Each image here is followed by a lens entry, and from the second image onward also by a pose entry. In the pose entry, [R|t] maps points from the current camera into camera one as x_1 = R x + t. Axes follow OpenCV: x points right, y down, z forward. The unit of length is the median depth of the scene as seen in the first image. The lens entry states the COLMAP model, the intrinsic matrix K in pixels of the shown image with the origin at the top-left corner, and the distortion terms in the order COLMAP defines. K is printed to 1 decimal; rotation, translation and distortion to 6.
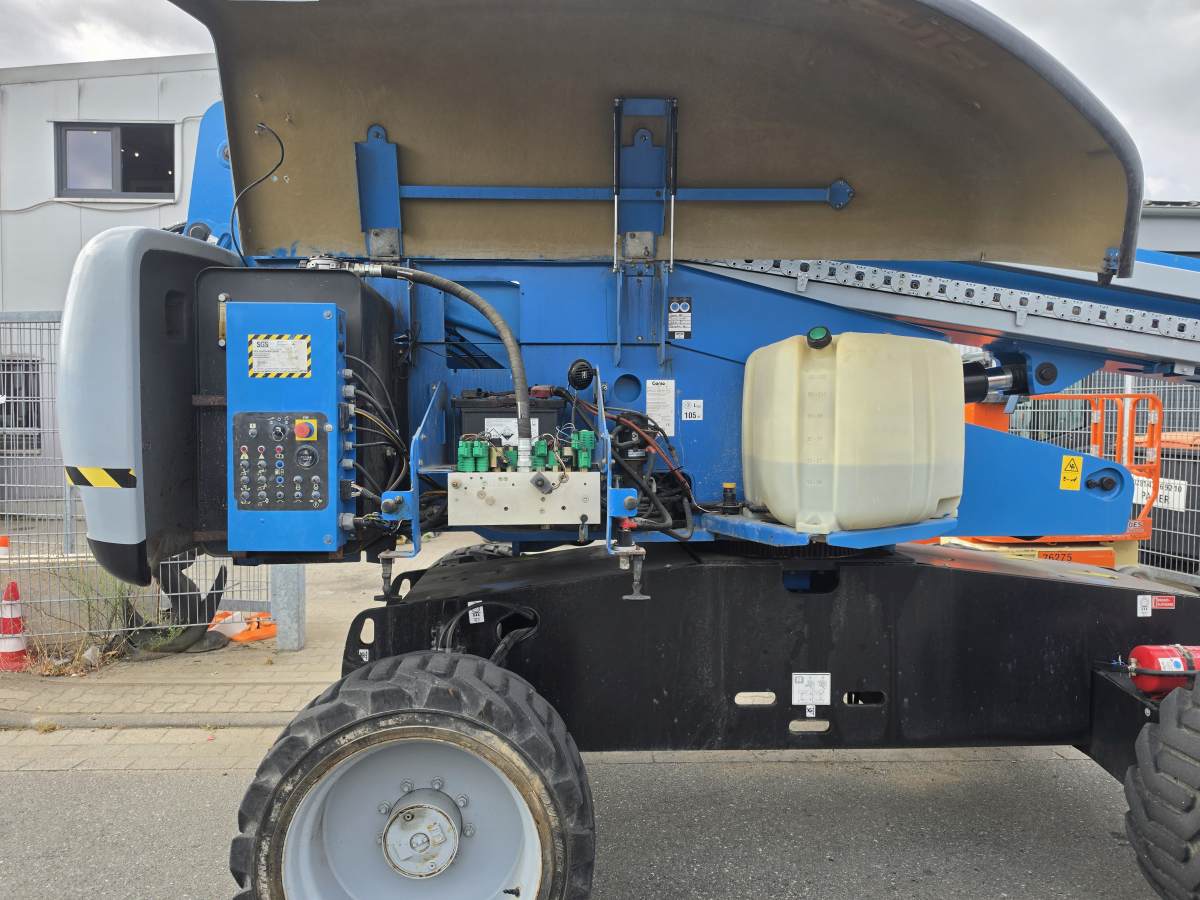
lens RADIAL K [[823.1, 0, 570.7], [0, 823.1, 451.3], [0, 0, 1]] dist [0.025582, -0.038906]
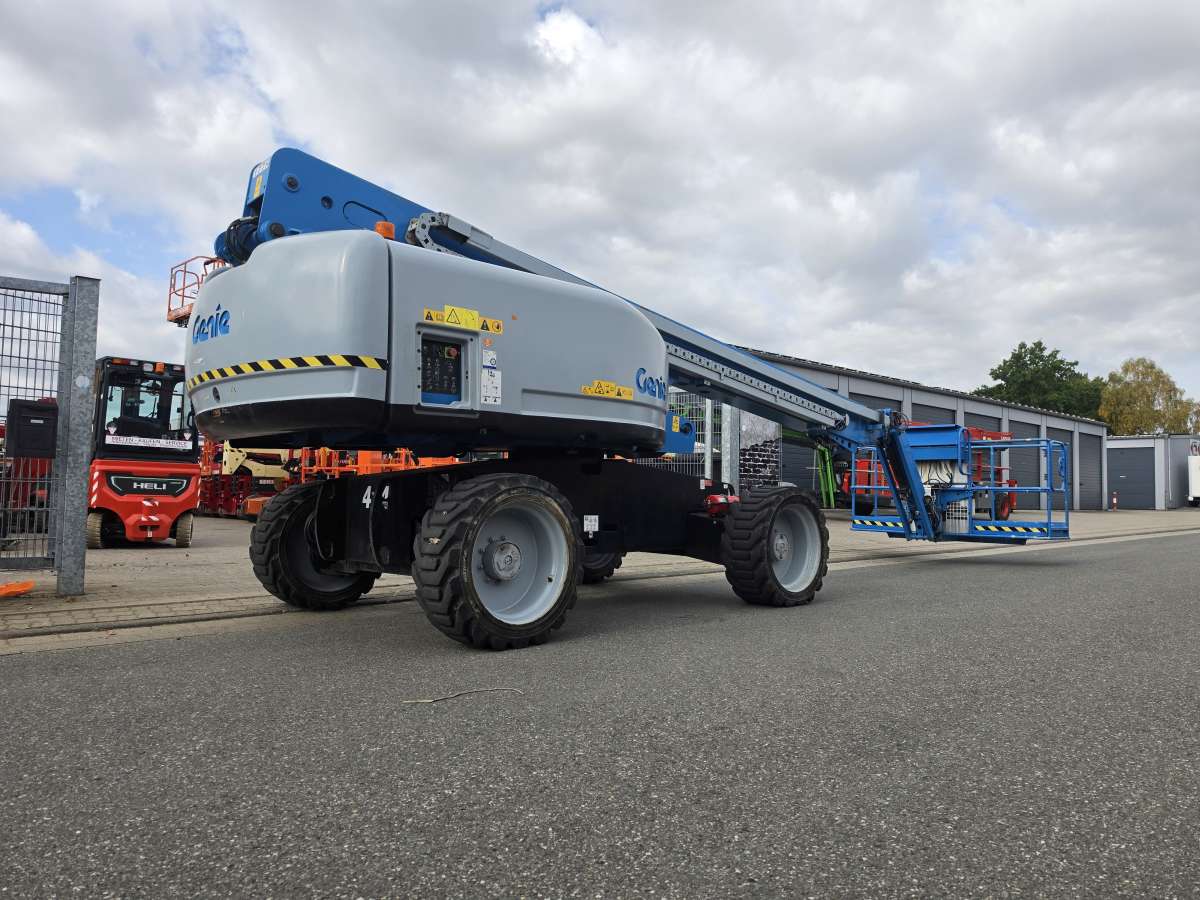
lens RADIAL K [[835.0, 0, 594.8], [0, 835.0, 439.8], [0, 0, 1]] dist [0.112206, -0.171418]
pose [[0.752172, 0.050128, 0.657057, -1.018499], [0.015205, 0.995517, -0.093356, 0.275709], [-0.658791, 0.080210, 0.748038, -0.509907]]
